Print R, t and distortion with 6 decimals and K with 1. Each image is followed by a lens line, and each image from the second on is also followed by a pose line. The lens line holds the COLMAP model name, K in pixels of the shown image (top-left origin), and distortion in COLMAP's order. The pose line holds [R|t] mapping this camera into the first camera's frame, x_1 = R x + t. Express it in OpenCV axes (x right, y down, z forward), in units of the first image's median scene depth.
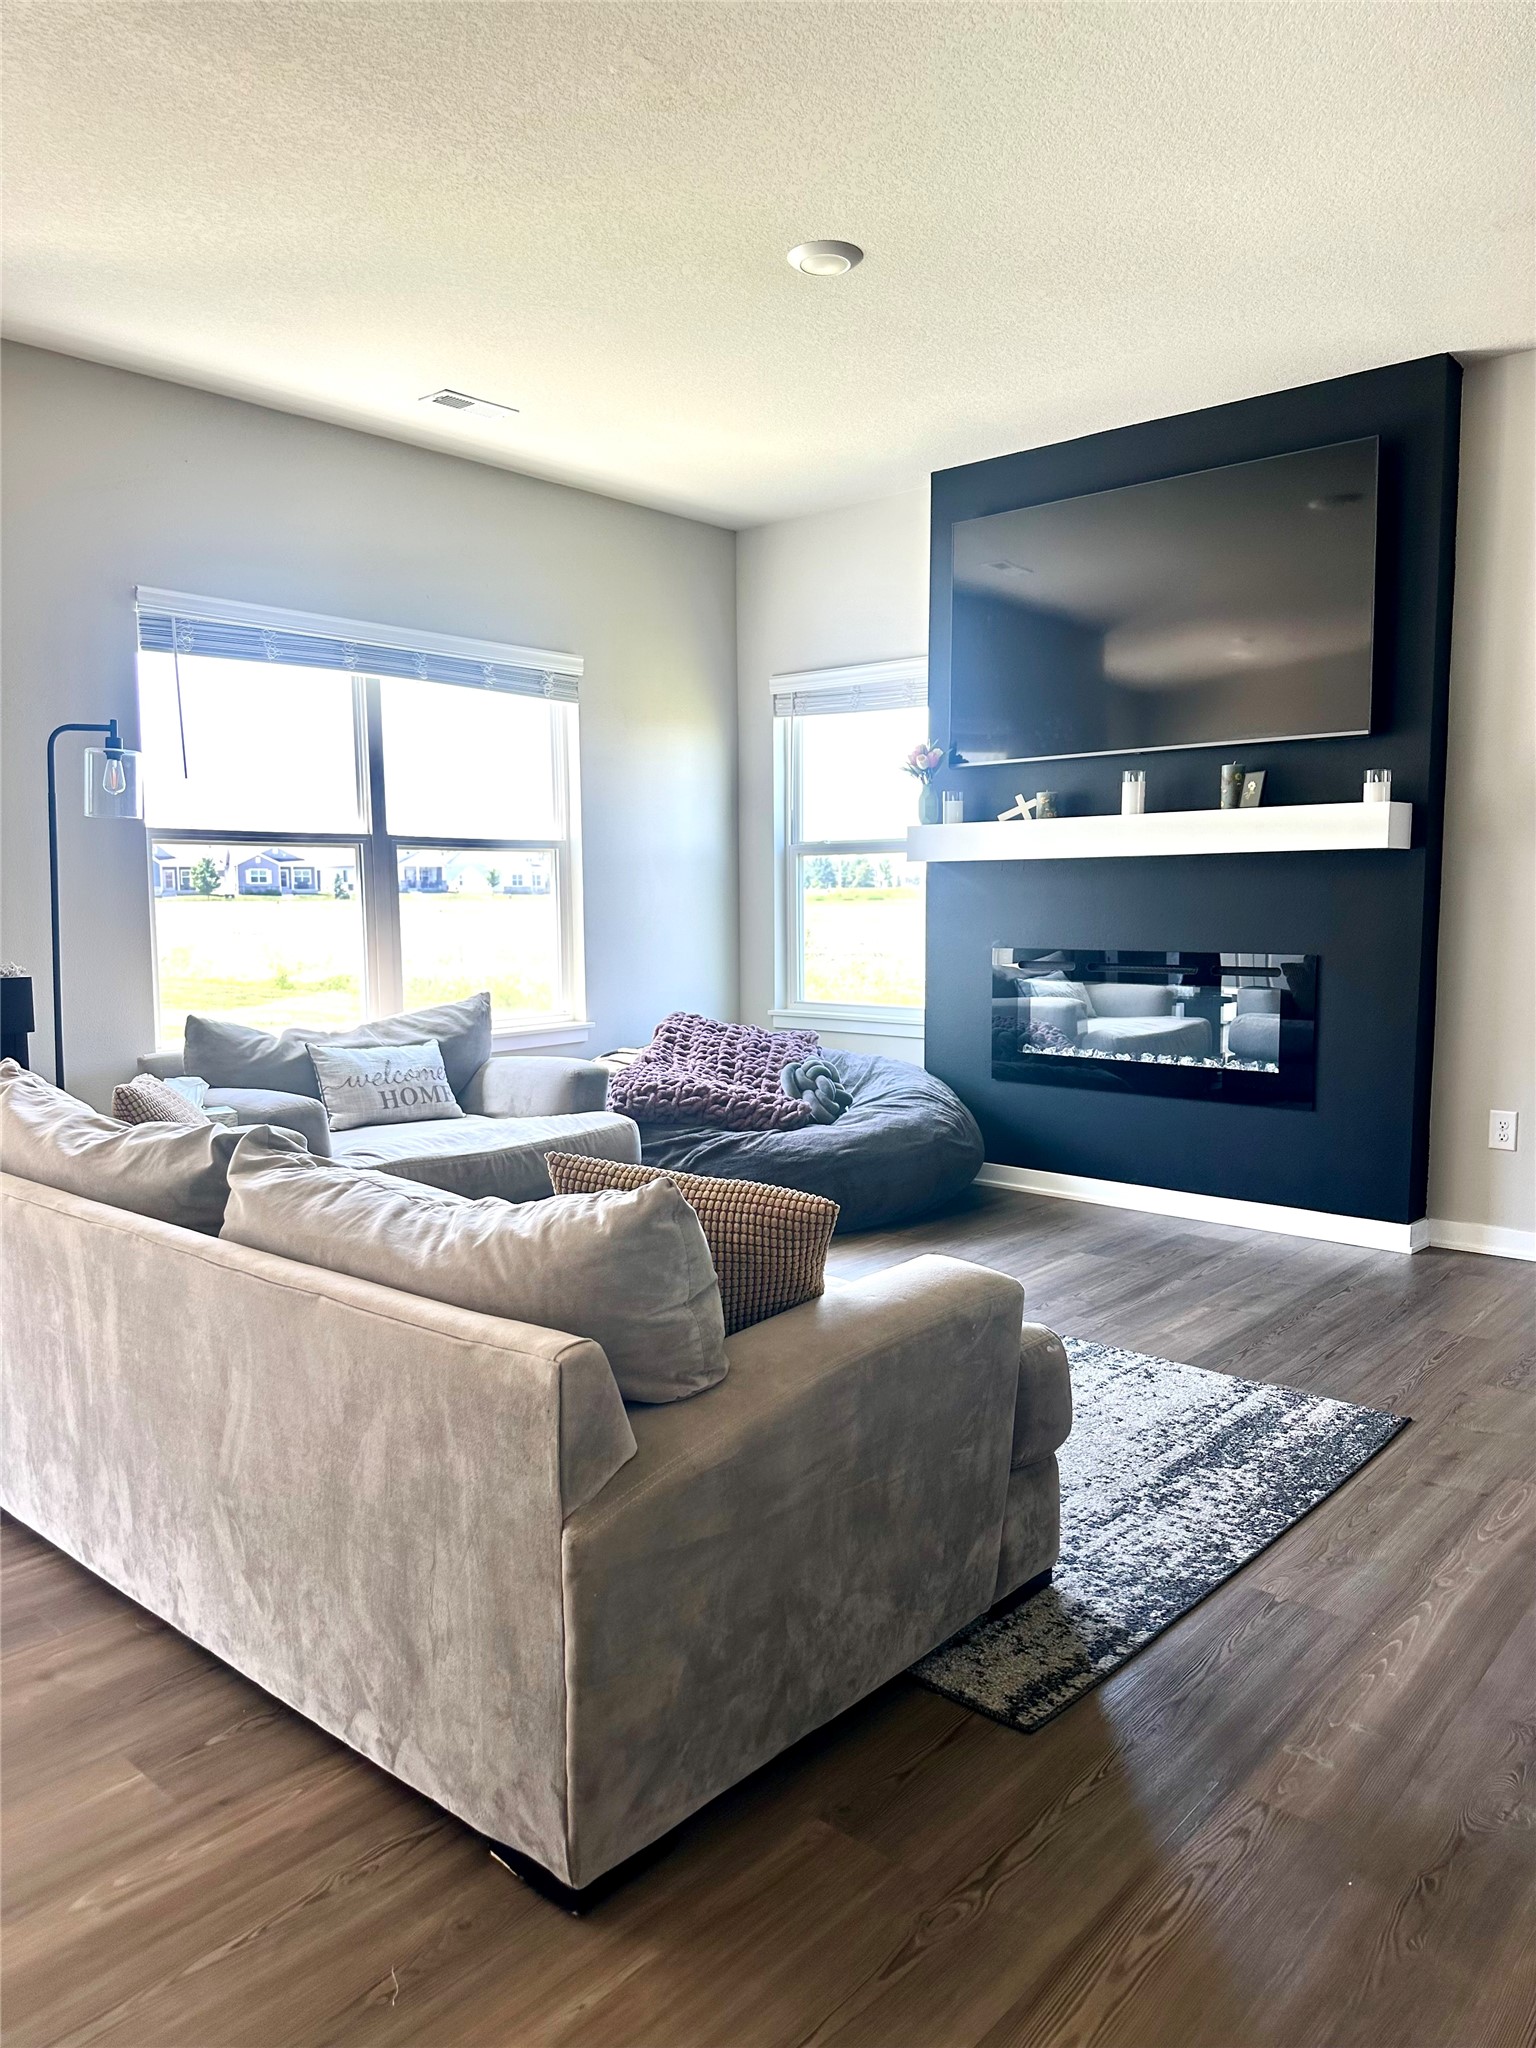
lens RADIAL K [[1436.1, 0, 772.5], [0, 1436.1, 1020.8], [0, 0, 1]] dist [0.060821, -0.003106]
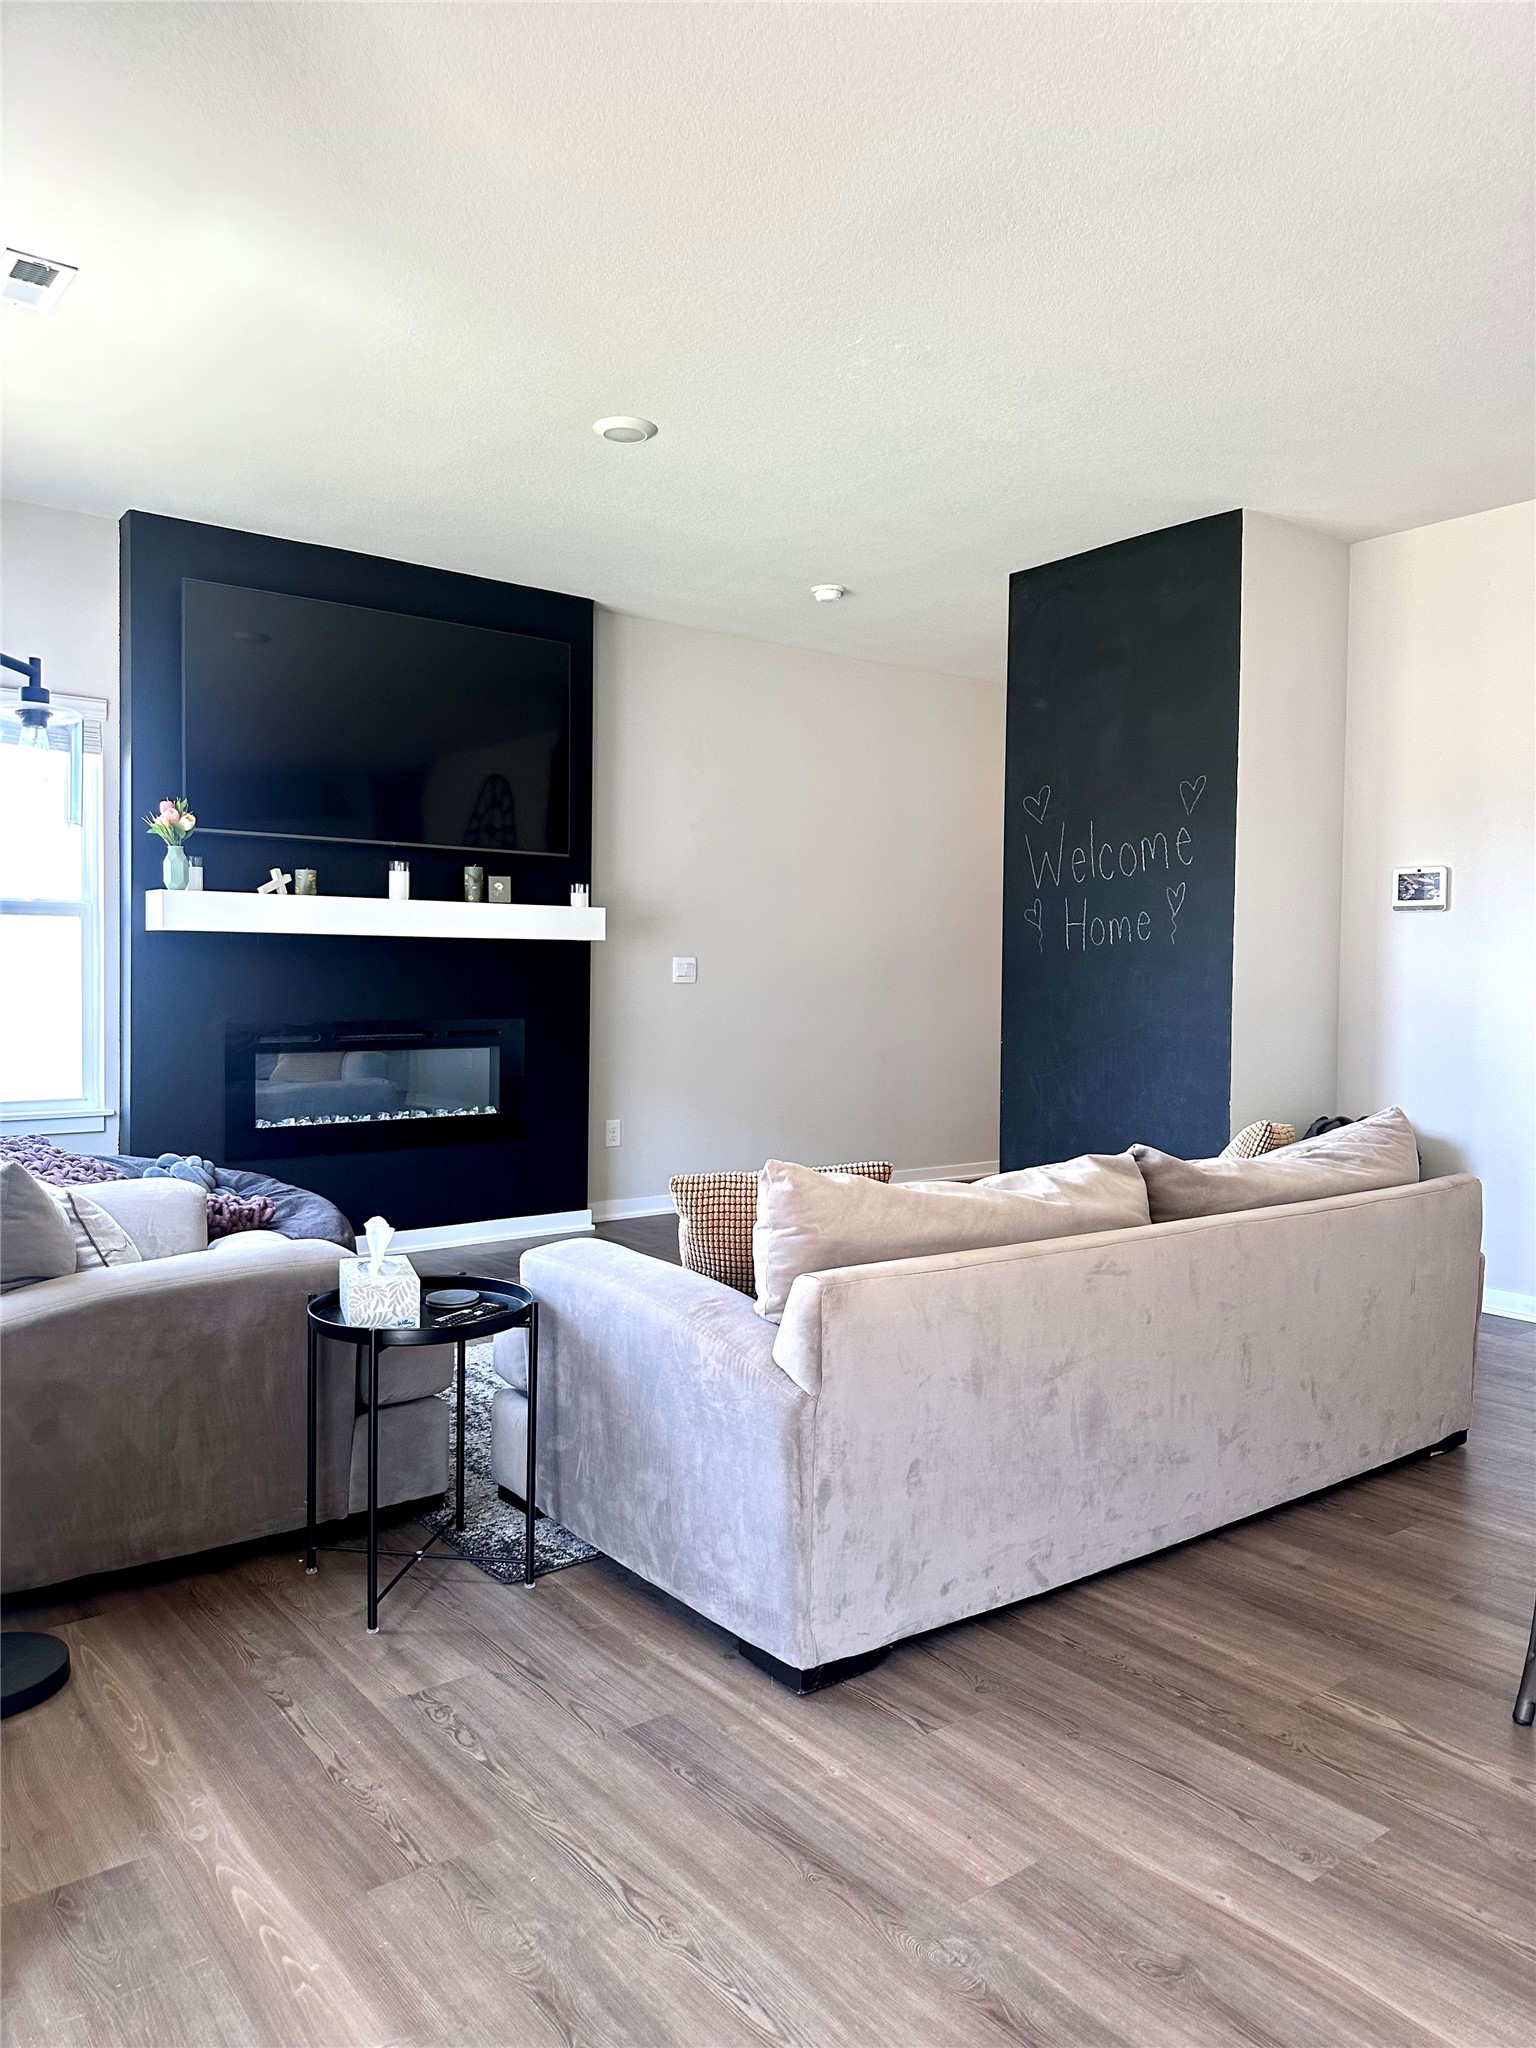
lens RADIAL K [[1436.1, 0, 772.5], [0, 1436.1, 1020.8], [0, 0, 1]] dist [0.060821, -0.003106]
pose [[0.185297, -0.026717, 0.982319, -0.812499], [0.076357, 0.997000, 0.012713, -0.040738], [-0.979712, 0.072651, 0.186781, 0.516466]]
